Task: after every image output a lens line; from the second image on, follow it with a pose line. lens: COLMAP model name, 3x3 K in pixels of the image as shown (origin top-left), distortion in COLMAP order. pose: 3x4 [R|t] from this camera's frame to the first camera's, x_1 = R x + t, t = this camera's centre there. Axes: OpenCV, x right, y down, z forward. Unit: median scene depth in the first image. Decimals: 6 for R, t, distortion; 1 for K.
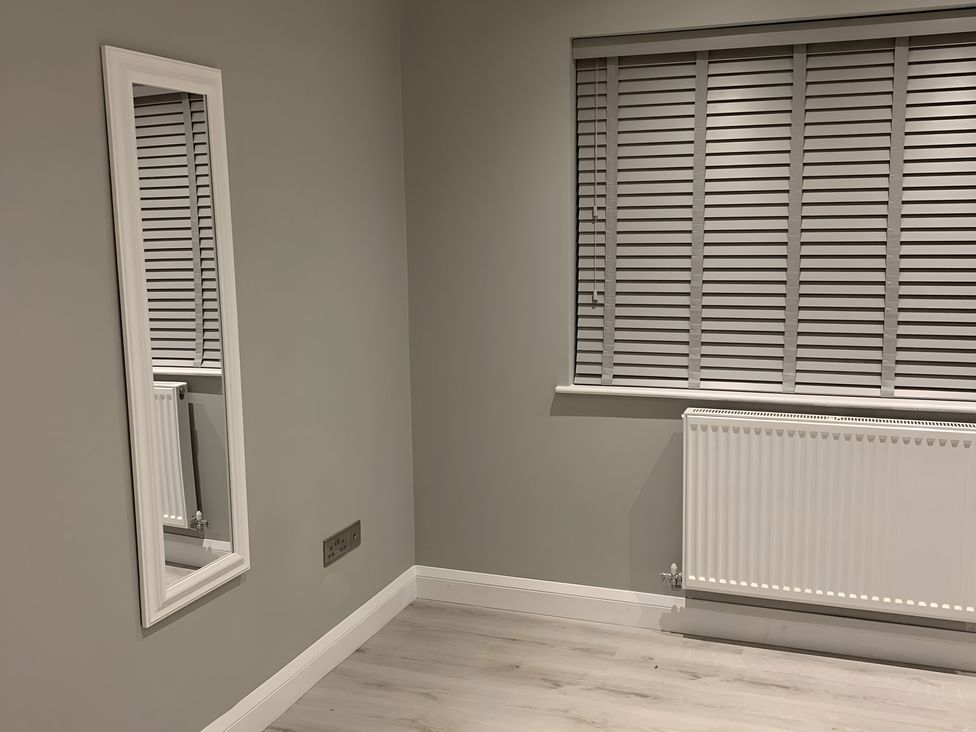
lens RADIAL K [[992.8, 0, 488.0], [0, 992.8, 366.0], [0, 0, 1]] dist [0.140731, -0.295681]
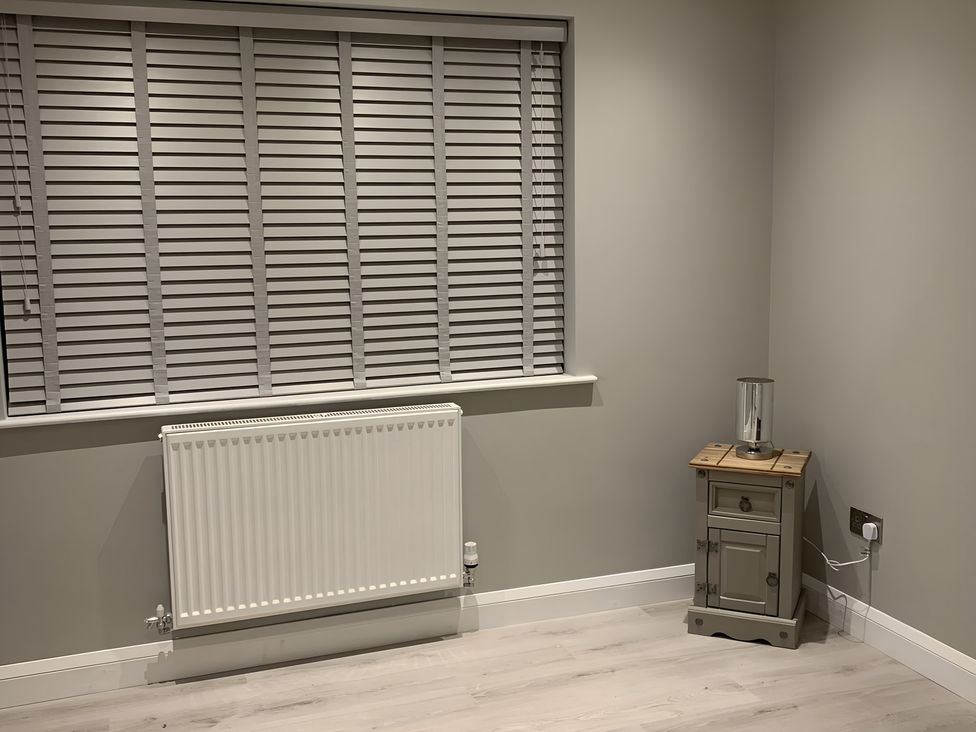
lens RADIAL K [[1076.3, 0, 487.6], [0, 1076.3, 369.7], [0, 0, 1]] dist [0.210223, -0.382248]
pose [[0.769669, -0.095639, 0.631239, -0.186837], [0.098912, 0.994641, 0.030095, -0.008245], [-0.630734, 0.039274, 0.775004, 0.068098]]
